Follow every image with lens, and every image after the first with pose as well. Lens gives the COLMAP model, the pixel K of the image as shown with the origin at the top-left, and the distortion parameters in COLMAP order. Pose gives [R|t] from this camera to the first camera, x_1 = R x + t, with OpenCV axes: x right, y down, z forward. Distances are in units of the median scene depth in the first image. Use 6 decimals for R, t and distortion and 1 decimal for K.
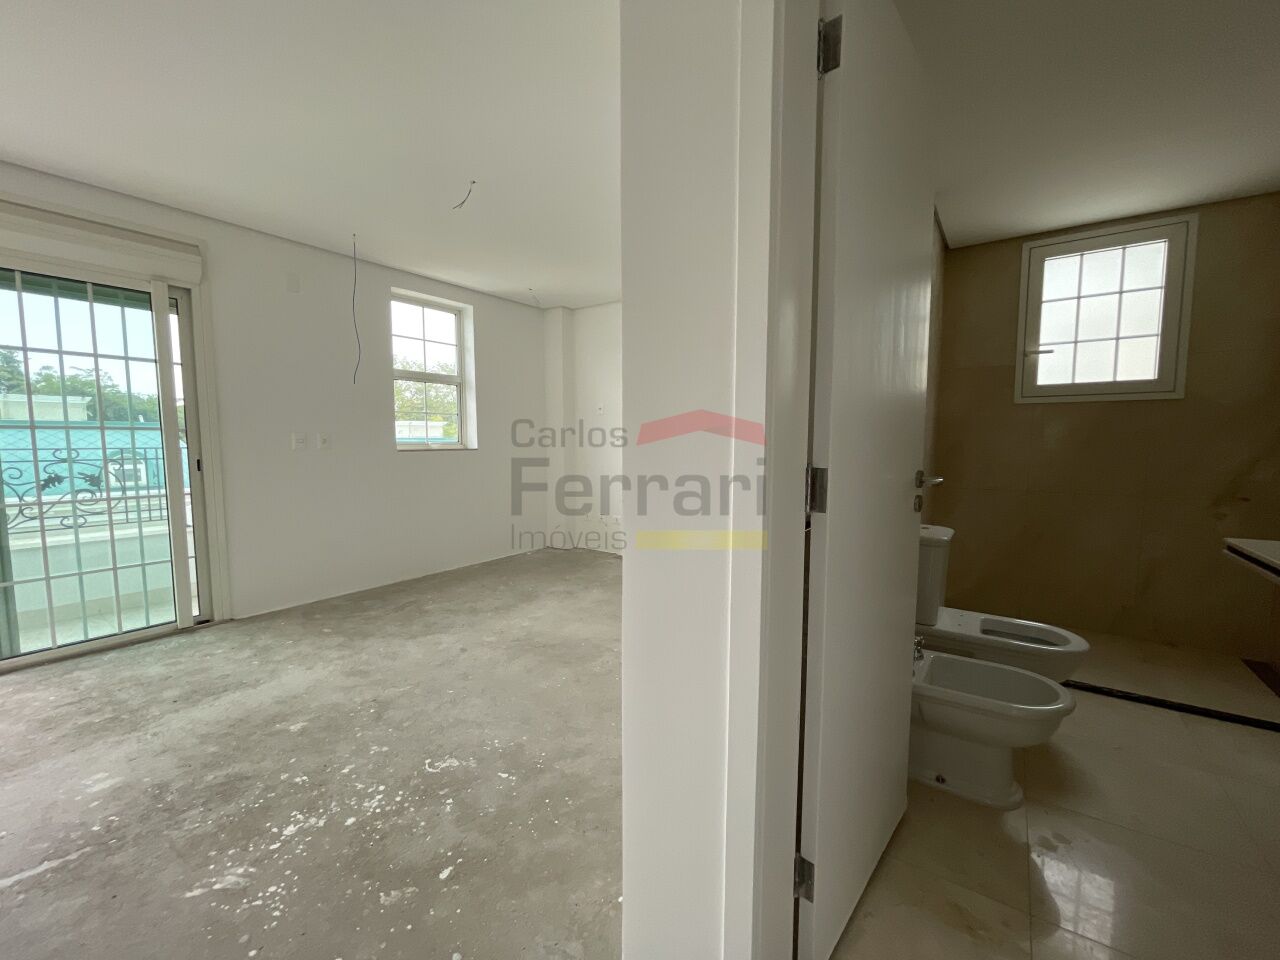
lens RADIAL K [[515.7, 0, 639.9], [0, 515.7, 482.2], [0, 0, 1]] dist [-0.000519, -0.000563]
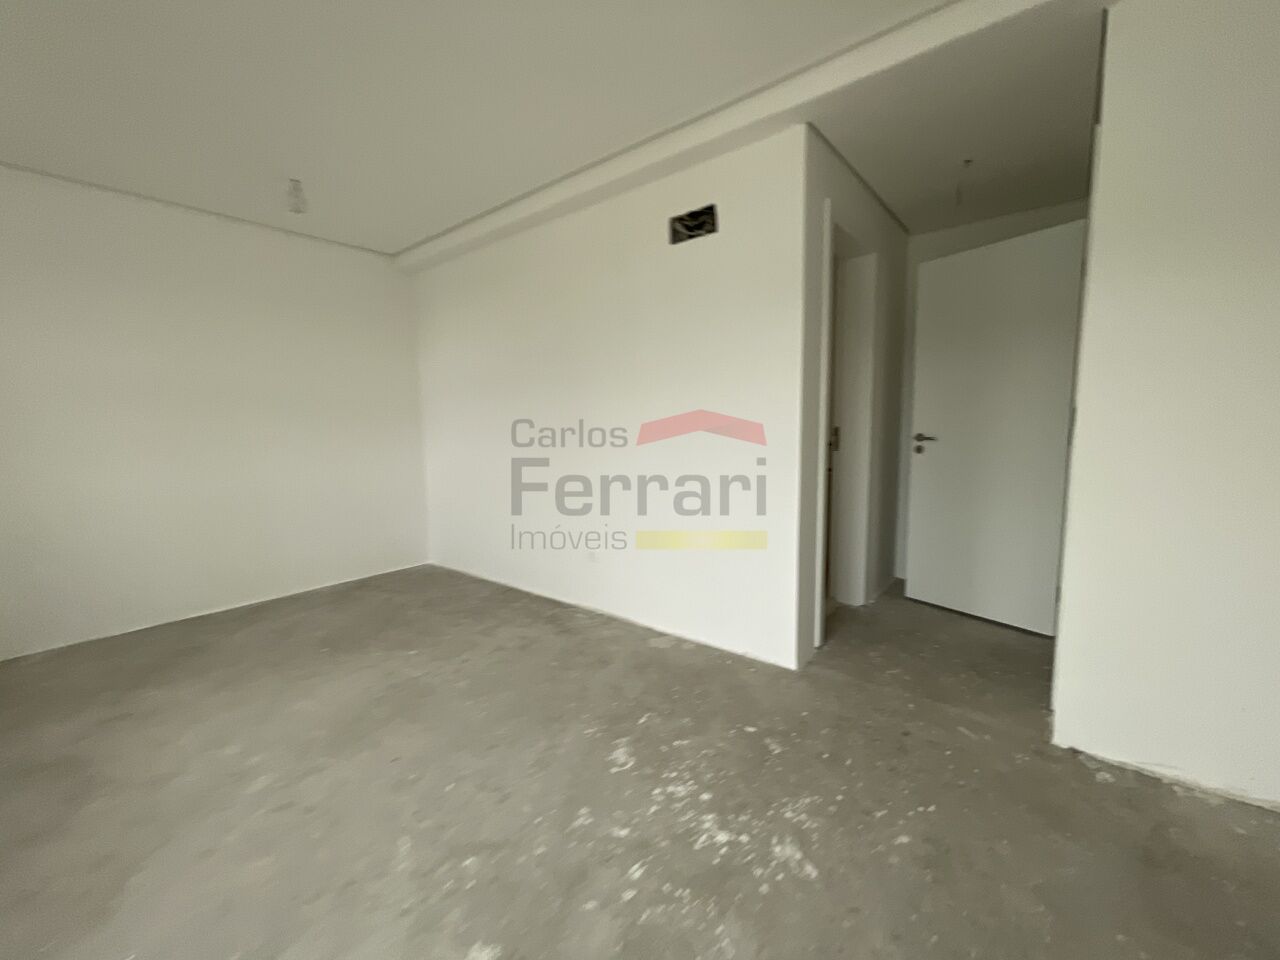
lens RADIAL K [[515.7, 0, 640.2], [0, 515.7, 478.5], [0, 0, 1]] dist [-0.000519, -0.000563]
pose [[0.063194, -0.108364, 0.992101, -1.481573], [0.090676, 0.990599, 0.102424, -0.086222], [-0.993873, 0.083487, 0.072426, 0.975414]]
